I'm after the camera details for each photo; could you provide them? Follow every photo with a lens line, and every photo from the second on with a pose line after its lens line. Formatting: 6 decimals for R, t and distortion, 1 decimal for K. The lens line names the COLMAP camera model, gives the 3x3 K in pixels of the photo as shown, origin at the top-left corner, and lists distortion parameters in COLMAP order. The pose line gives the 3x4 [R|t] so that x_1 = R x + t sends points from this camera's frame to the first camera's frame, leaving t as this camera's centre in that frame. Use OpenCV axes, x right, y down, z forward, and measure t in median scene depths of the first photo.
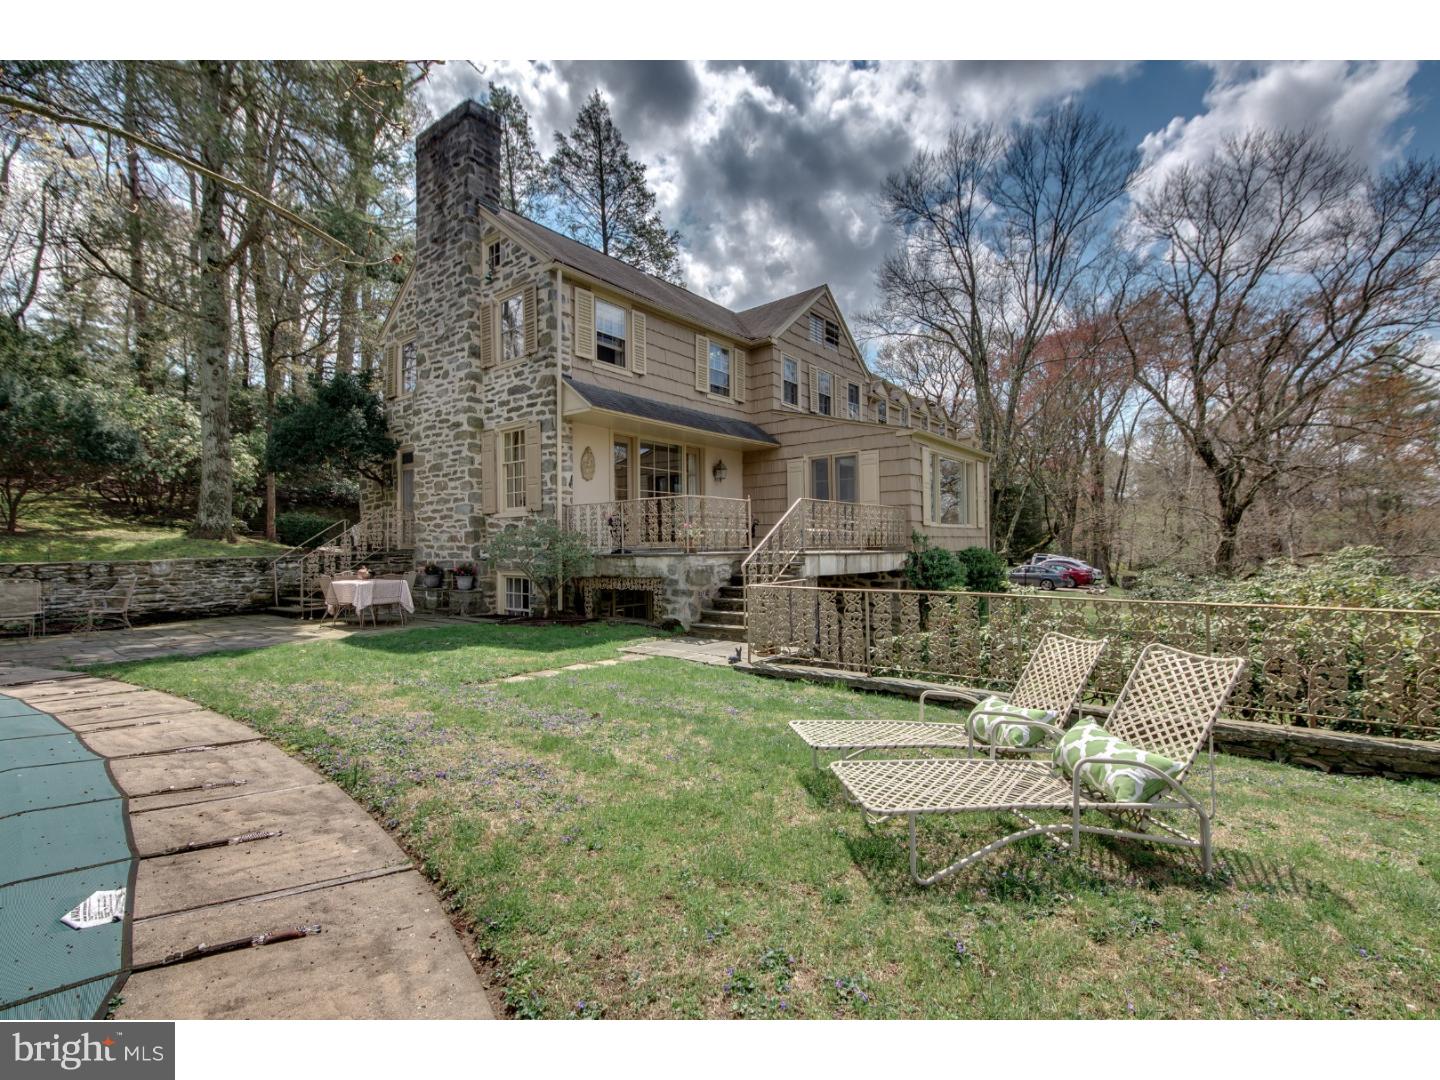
lens RADIAL K [[725.6, 0, 719.6], [0, 725.6, 542.8], [0, 0, 1]] dist [-0.001790, -0.000066]
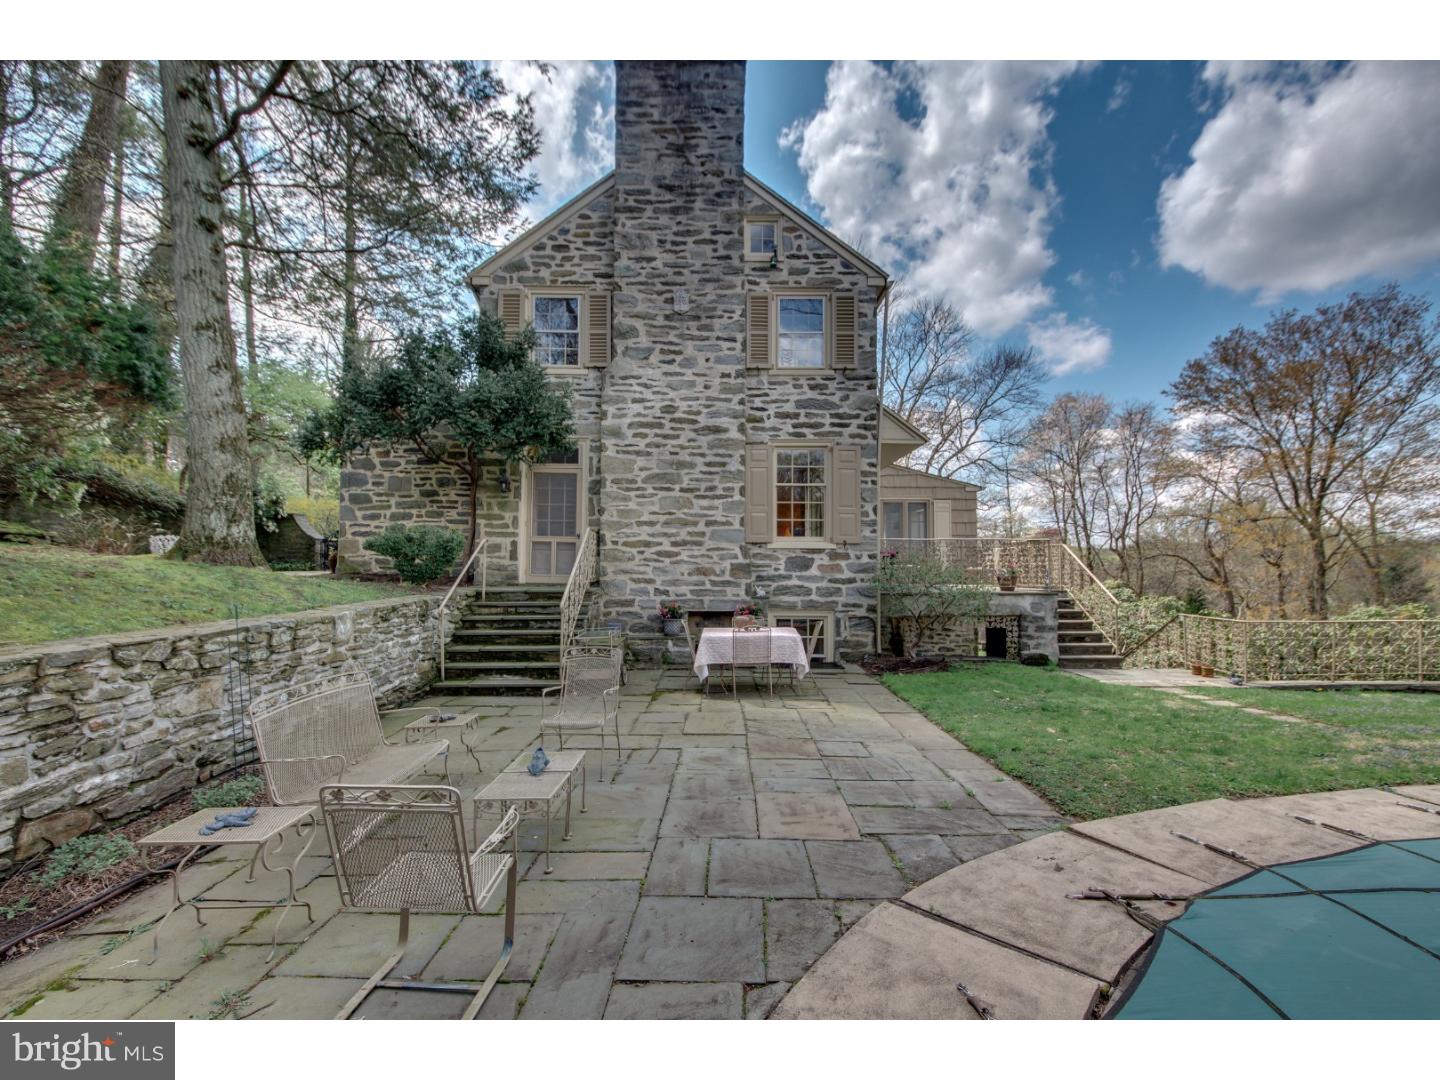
lens RADIAL K [[649.4, 0, 720.9], [0, 649.4, 544.3], [0, 0, 1]] dist [0.001594, 0.000034]
pose [[0.751275, 0.037103, 0.658946, -0.902064], [-0.017306, 0.999183, -0.036530, -0.011172], [-0.659763, 0.016041, 0.751303, 0.502507]]
